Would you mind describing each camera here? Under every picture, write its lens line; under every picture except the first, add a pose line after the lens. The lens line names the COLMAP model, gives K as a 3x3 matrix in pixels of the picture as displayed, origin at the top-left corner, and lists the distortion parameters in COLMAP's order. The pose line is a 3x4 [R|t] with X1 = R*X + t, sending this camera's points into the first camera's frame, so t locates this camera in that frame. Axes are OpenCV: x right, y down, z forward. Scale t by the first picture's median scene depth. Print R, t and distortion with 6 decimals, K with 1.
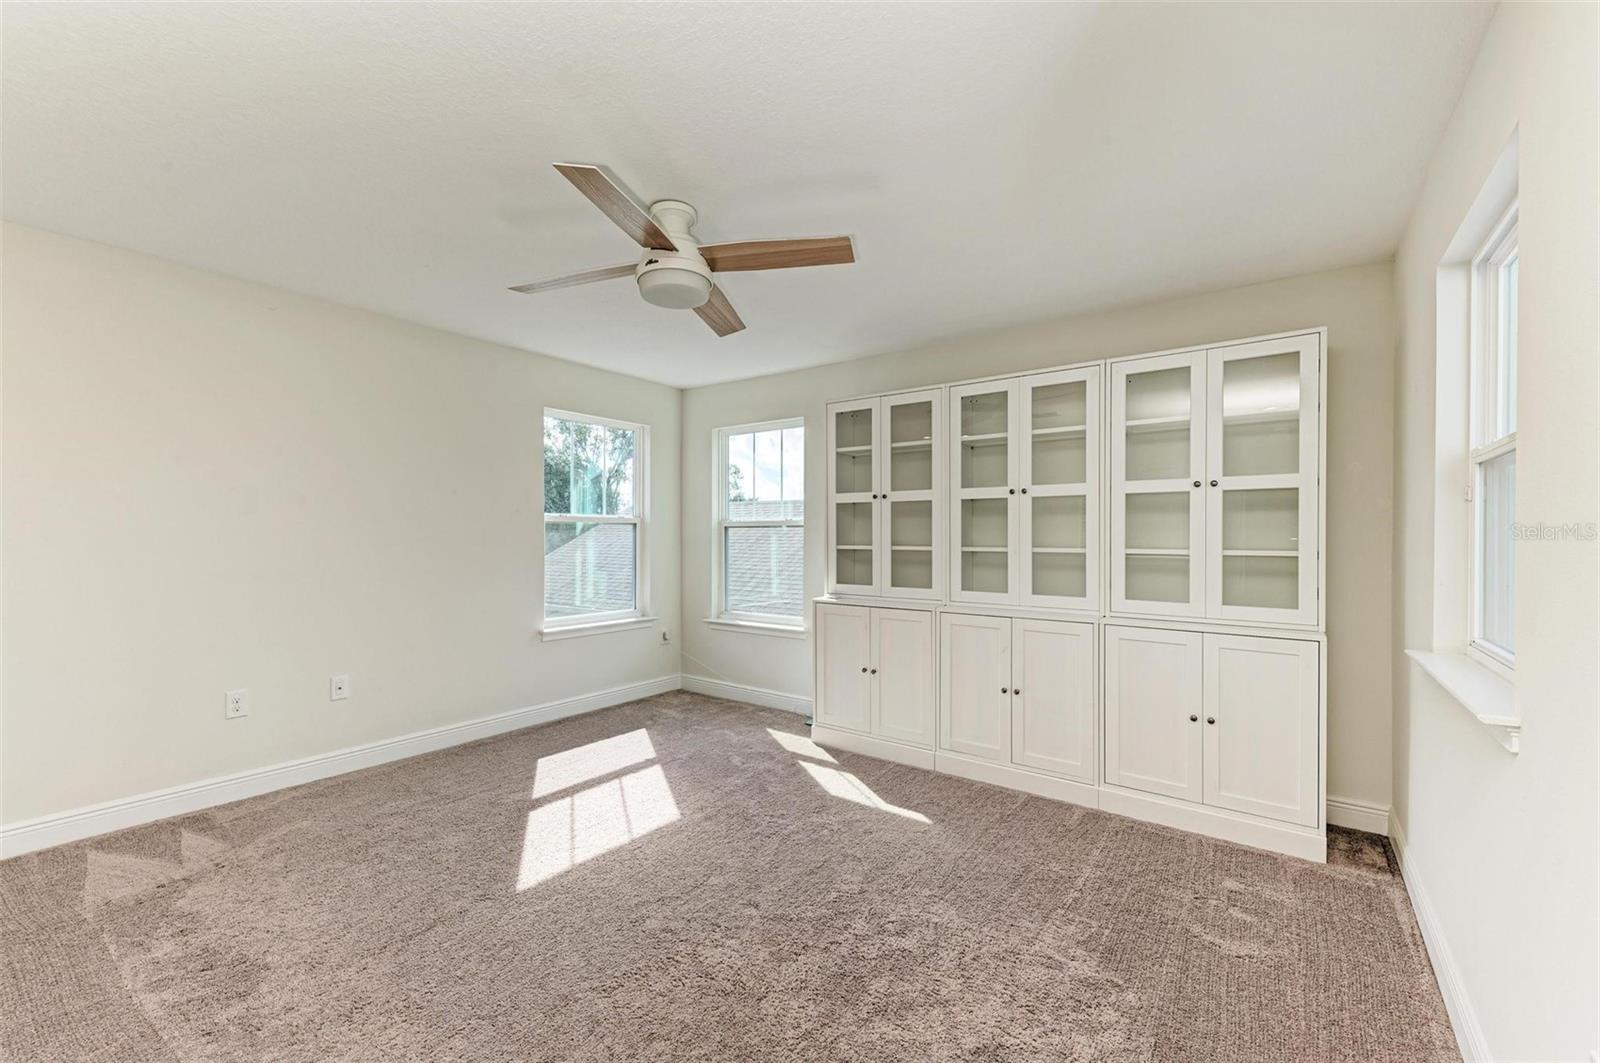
lens RADIAL K [[655.8, 0, 797.8], [0, 655.8, 534.2], [0, 0, 1]] dist [-0.000403, -0.000069]
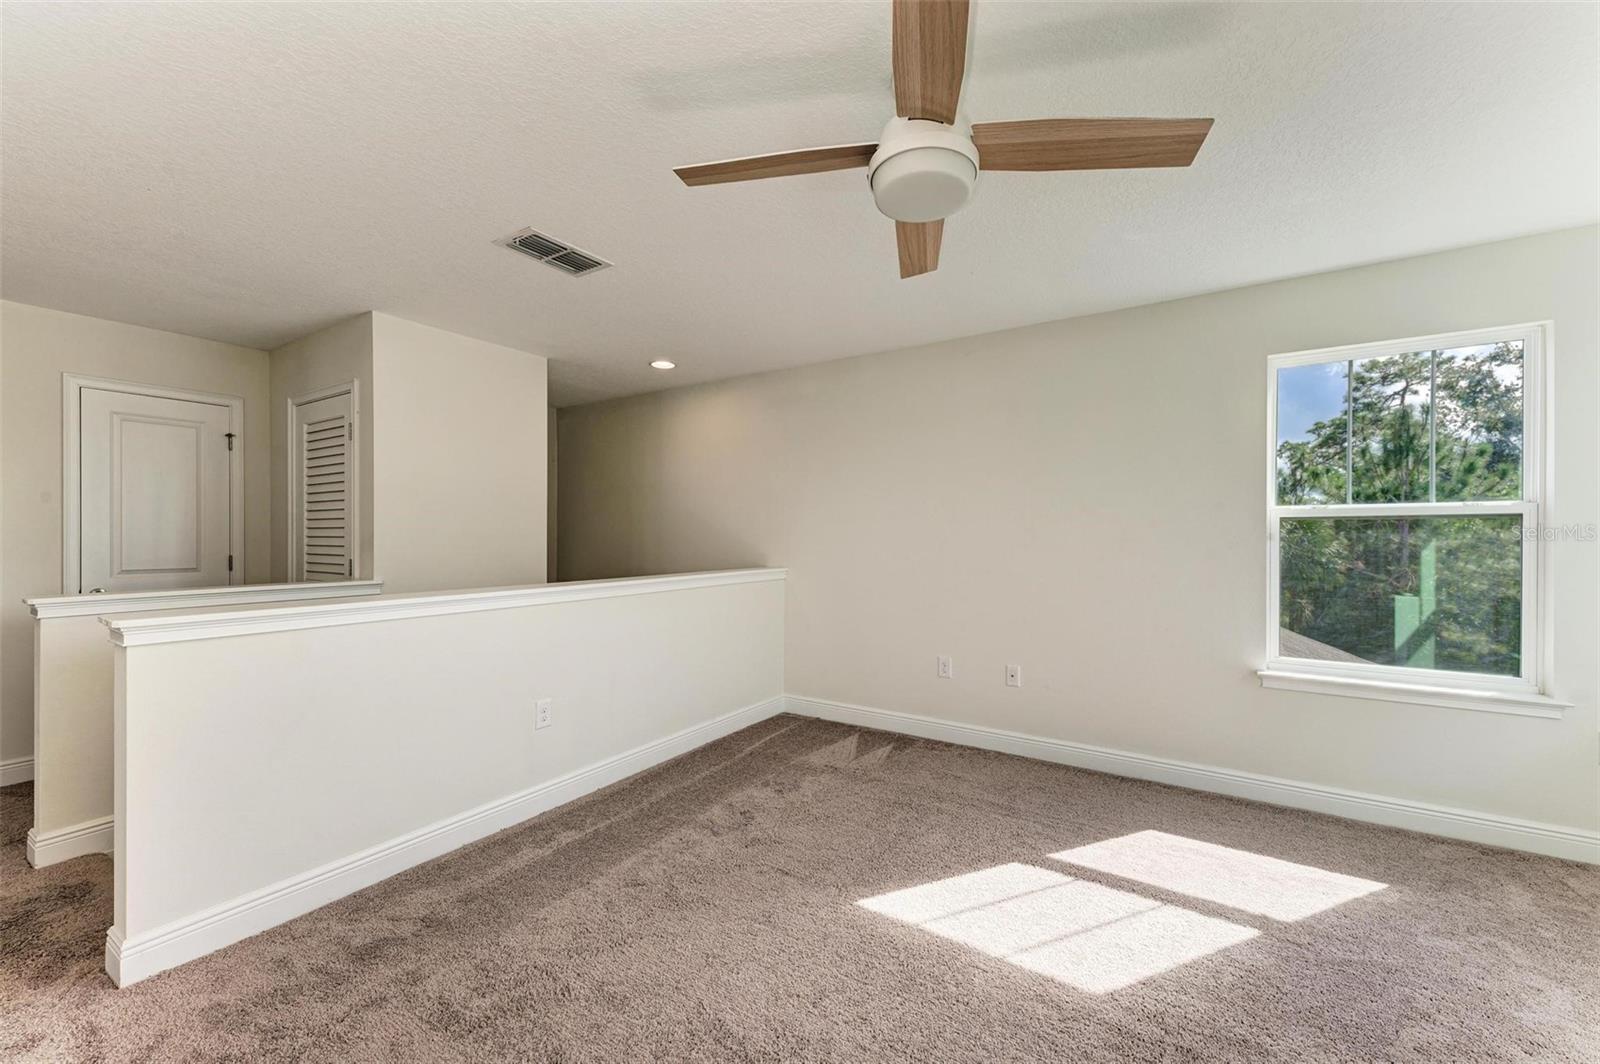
lens RADIAL K [[632.0, 0, 800.1], [0, 632.0, 535.8], [0, 0, 1]] dist [0.002870, 0.000127]
pose [[0.054988, -0.002001, -0.998485, 0.362138], [-0.000716, 0.999998, -0.002044, 0.003647], [0.998487, 0.000827, 0.054986, 0.627402]]
